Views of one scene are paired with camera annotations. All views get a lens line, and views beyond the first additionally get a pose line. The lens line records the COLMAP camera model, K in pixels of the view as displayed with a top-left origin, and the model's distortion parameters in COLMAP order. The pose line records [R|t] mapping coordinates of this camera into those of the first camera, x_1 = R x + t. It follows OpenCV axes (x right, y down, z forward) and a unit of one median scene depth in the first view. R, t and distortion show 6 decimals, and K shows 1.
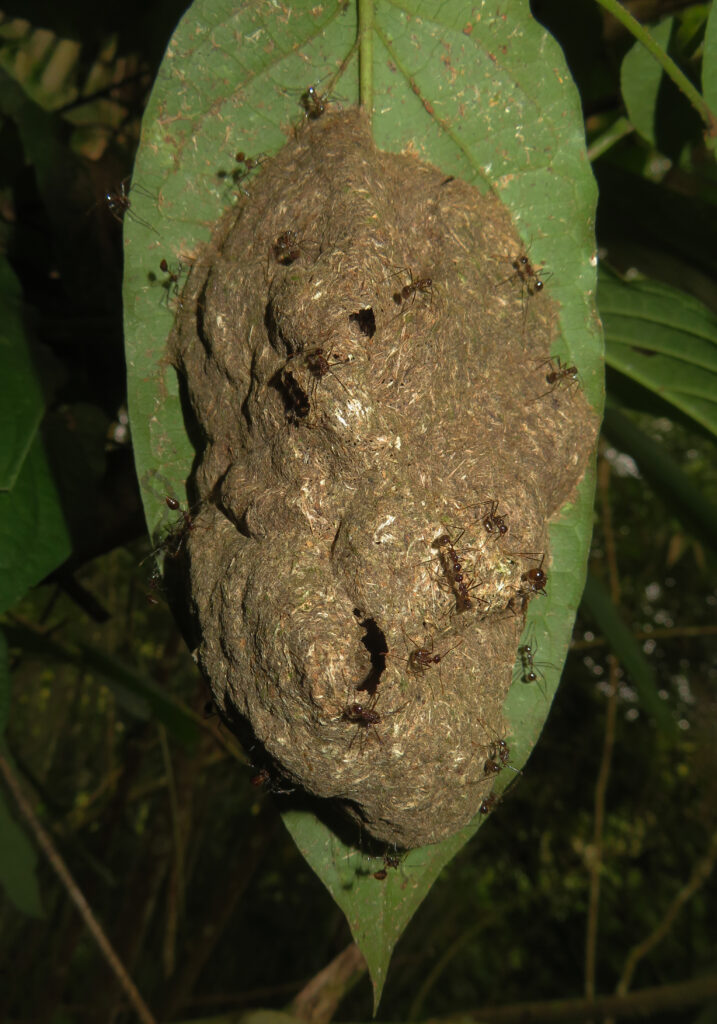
lens RADIAL K [[771.2, 0, 358.5], [0, 771.2, 512.0], [0, 0, 1]] dist [-0.007476, -0.006321]
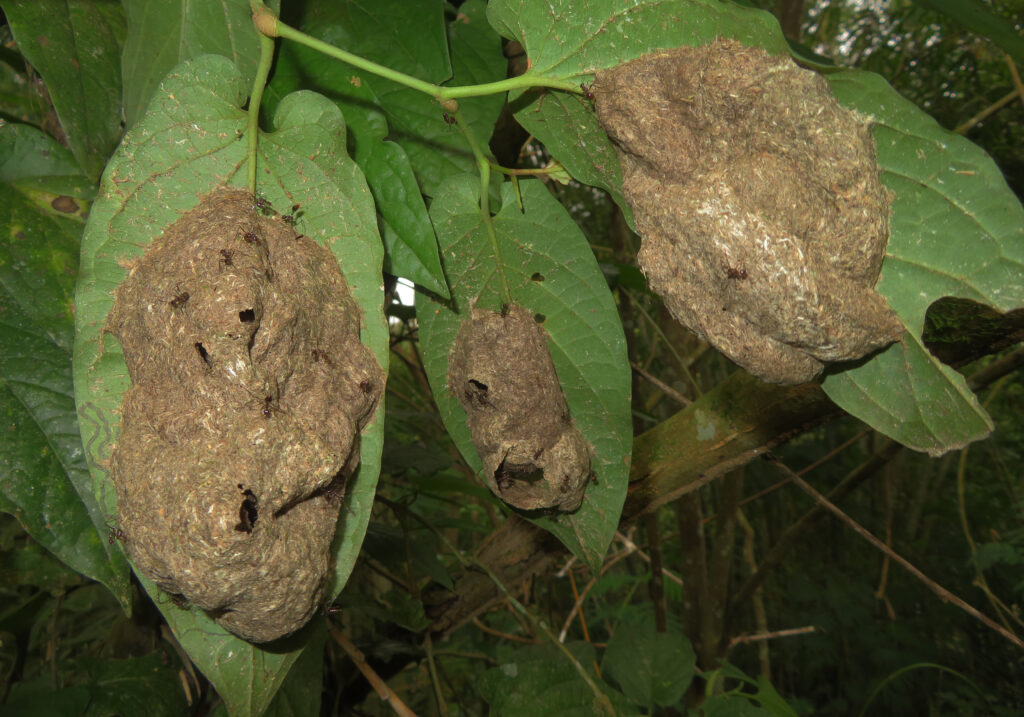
lens RADIAL K [[771.2, 0, 512.1], [0, 771.2, 379.4], [0, 0, 1]] dist [-0.007476, -0.006321]
pose [[0.931306, 0.023300, 0.363492, -0.063373], [0.017910, 0.993815, -0.109591, 0.089998], [-0.363797, 0.108573, 0.925129, -0.765583]]
